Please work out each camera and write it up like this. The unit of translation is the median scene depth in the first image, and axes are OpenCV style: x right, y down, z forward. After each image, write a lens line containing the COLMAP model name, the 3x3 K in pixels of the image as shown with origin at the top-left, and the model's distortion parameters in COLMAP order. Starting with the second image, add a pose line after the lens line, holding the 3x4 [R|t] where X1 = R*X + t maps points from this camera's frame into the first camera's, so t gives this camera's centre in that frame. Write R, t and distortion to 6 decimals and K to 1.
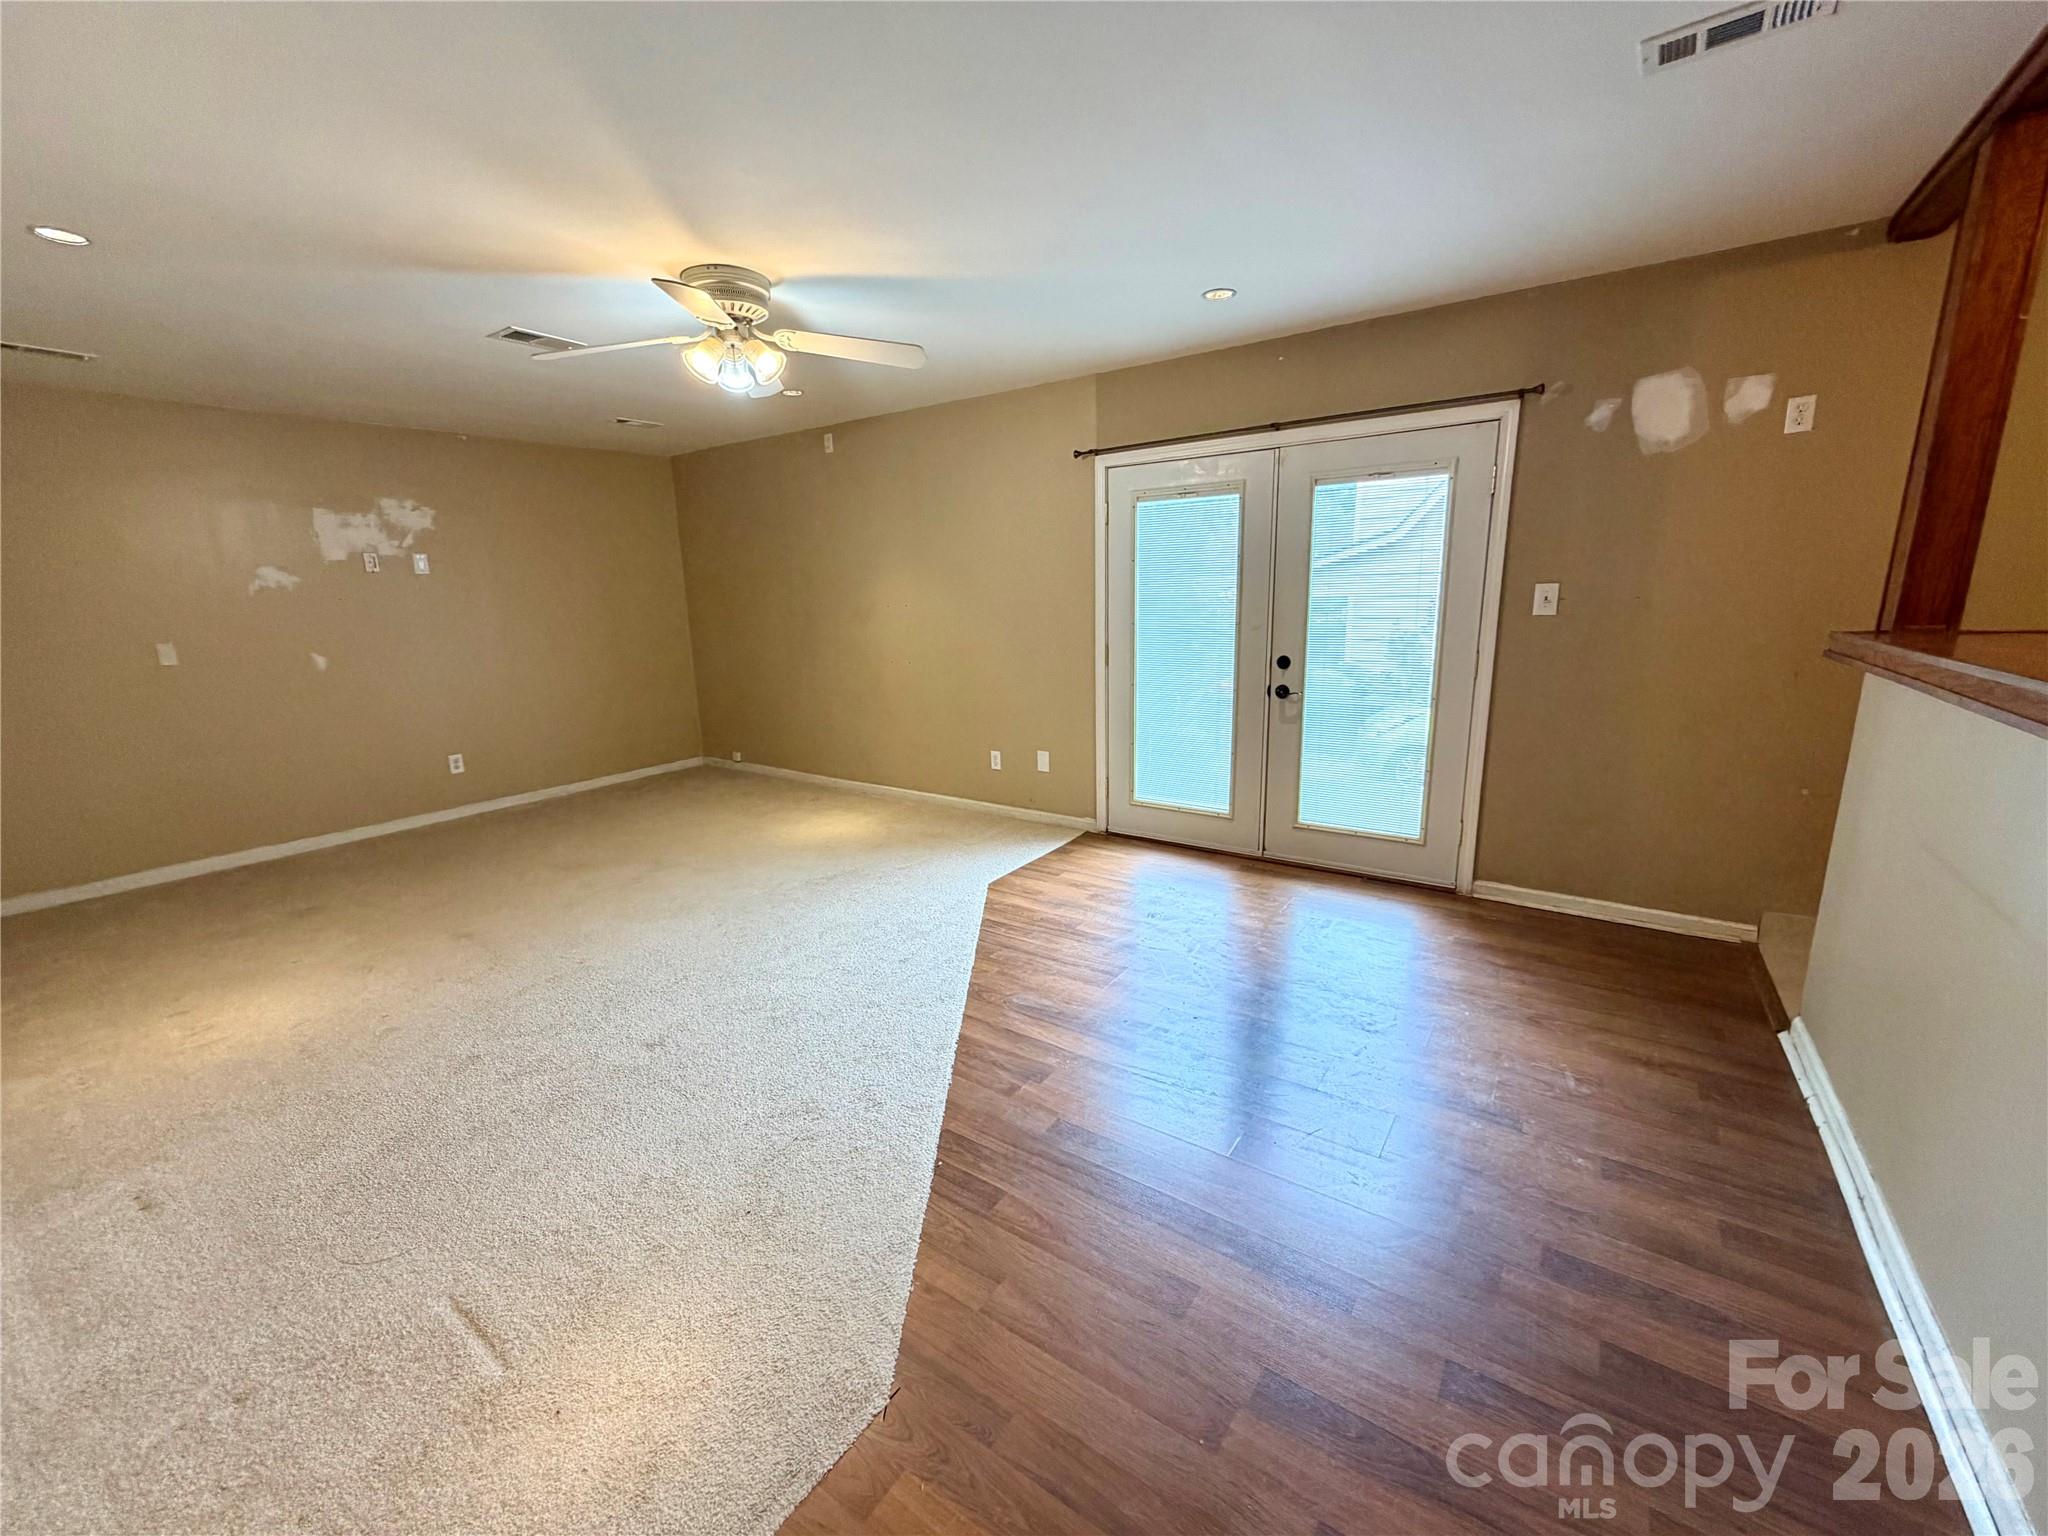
lens RADIAL K [[819.2, 0, 1017.2], [0, 819.2, 768.8], [0, 0, 1]] dist [-0.000234, 0.000590]
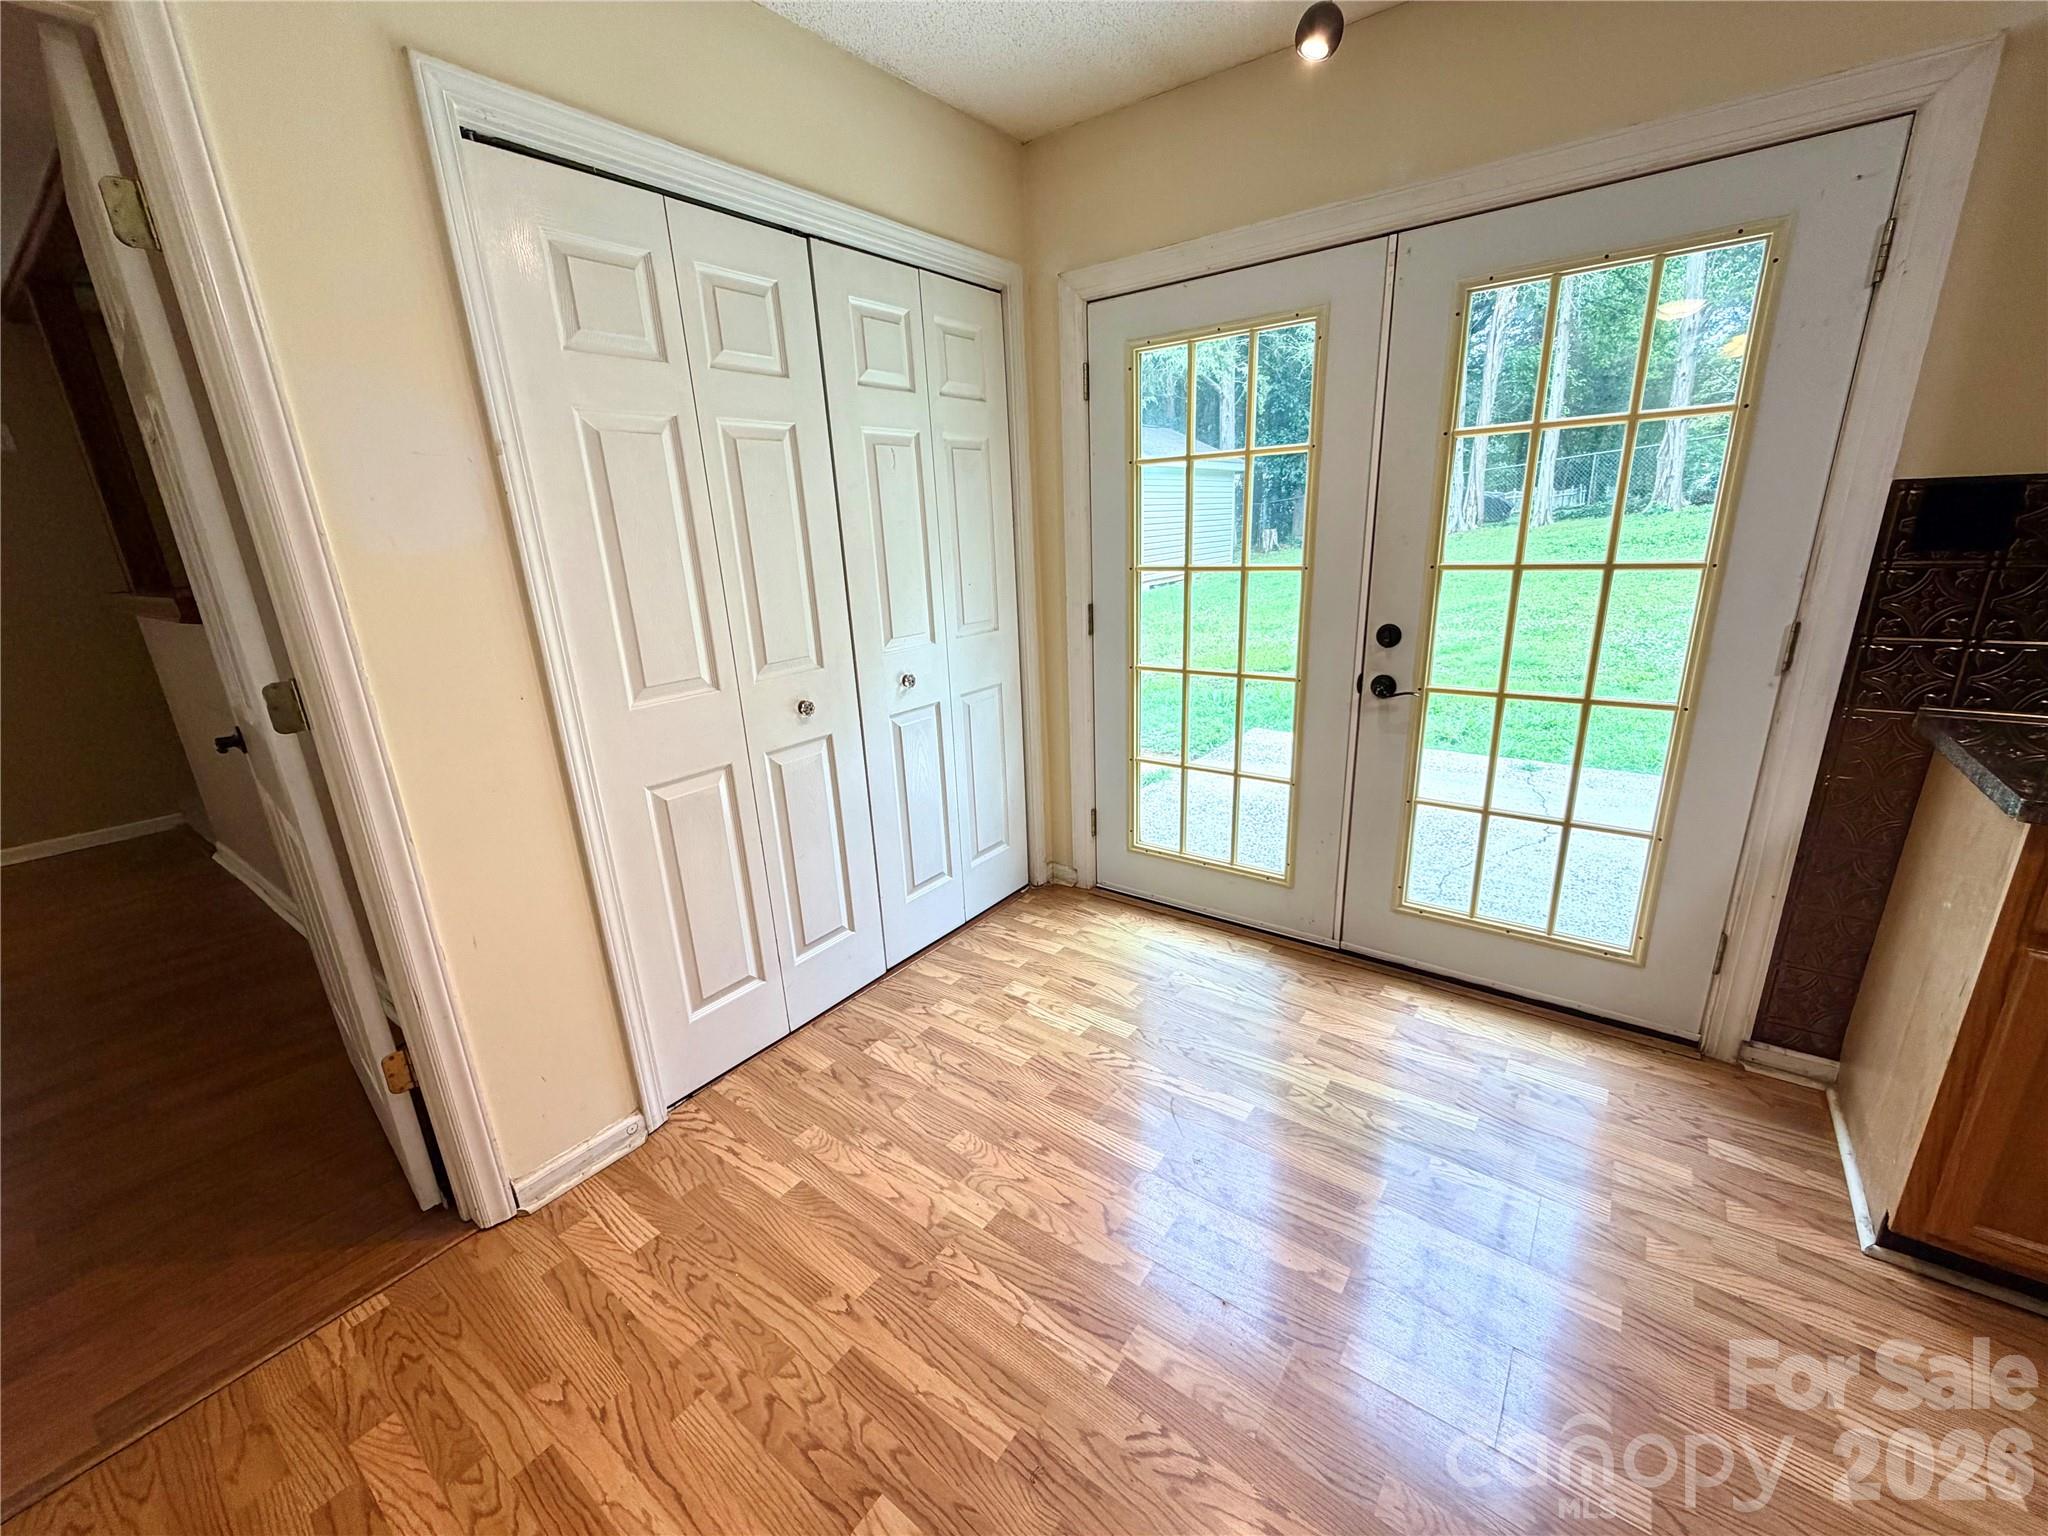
lens RADIAL K [[819.2, 0, 1013.7], [0, 819.2, 769.3], [0, 0, 1]] dist [-0.000234, 0.000590]
pose [[0.998597, -0.010284, -0.051941, 0.085930], [0.014952, 0.995802, 0.090305, -0.086367], [0.050794, -0.090955, 0.994559, 0.379854]]
